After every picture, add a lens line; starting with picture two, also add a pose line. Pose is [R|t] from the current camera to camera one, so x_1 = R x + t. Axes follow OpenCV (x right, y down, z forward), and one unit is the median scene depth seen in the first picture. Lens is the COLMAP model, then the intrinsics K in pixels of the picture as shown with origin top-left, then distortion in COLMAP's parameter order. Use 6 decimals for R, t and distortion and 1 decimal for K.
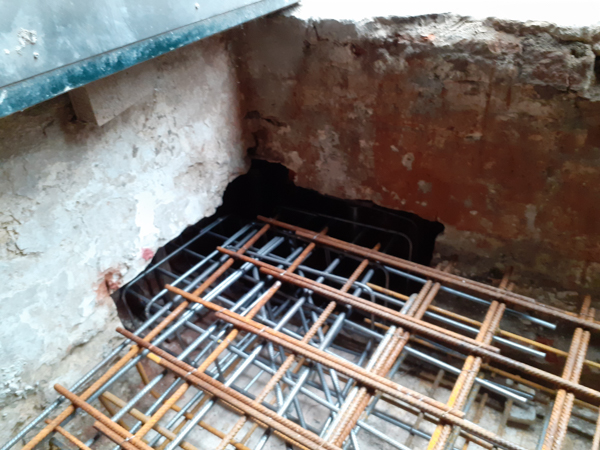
lens RADIAL K [[476.2, 0, 302.0], [0, 476.2, 216.2], [0, 0, 1]] dist [0.006864, -0.010412]
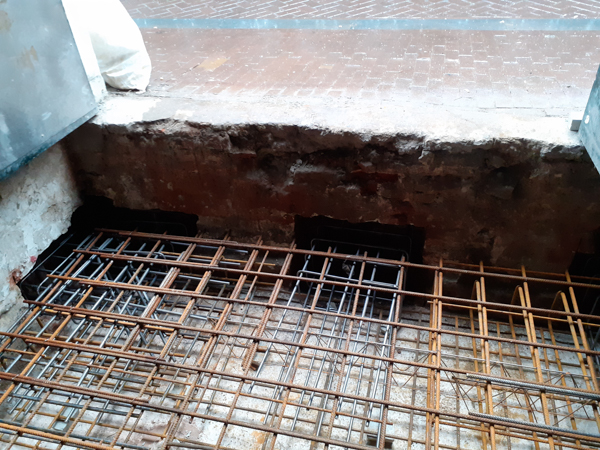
lens RADIAL K [[476.2, 0, 302.0], [0, 476.2, 216.2], [0, 0, 1]] dist [0.006864, -0.010412]
pose [[0.940864, -0.176050, 0.289449, 0.149877], [0.173566, 0.984220, 0.034442, 0.034129], [-0.290945, 0.017834, 0.956574, -1.078418]]
